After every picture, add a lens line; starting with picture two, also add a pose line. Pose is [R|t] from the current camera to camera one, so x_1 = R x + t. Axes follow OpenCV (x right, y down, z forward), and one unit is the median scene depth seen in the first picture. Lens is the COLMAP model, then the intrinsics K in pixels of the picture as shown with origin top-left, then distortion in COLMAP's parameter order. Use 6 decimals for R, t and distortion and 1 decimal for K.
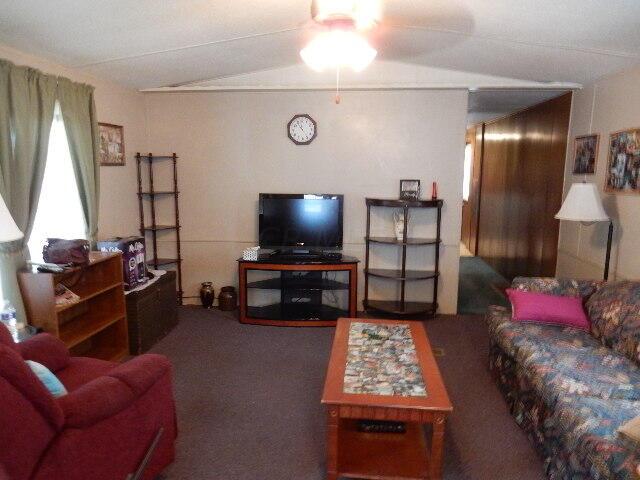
lens RADIAL K [[474.3, 0, 317.5], [0, 474.3, 243.2], [0, 0, 1]] dist [-0.001739, 0.004720]
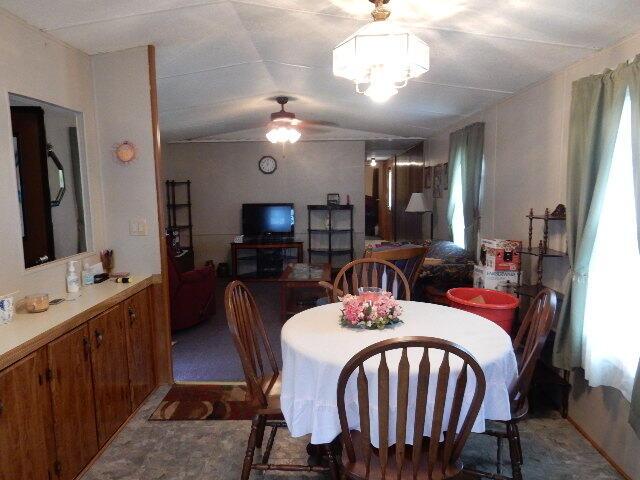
lens RADIAL K [[474.3, 0, 317.5], [0, 474.3, 243.2], [0, 0, 1]] dist [-0.001739, 0.004720]
pose [[0.997285, -0.024625, 0.069397, 0.018604], [0.028004, 0.998448, -0.048144, 0.117609], [-0.068104, 0.049957, 0.996427, -0.642649]]
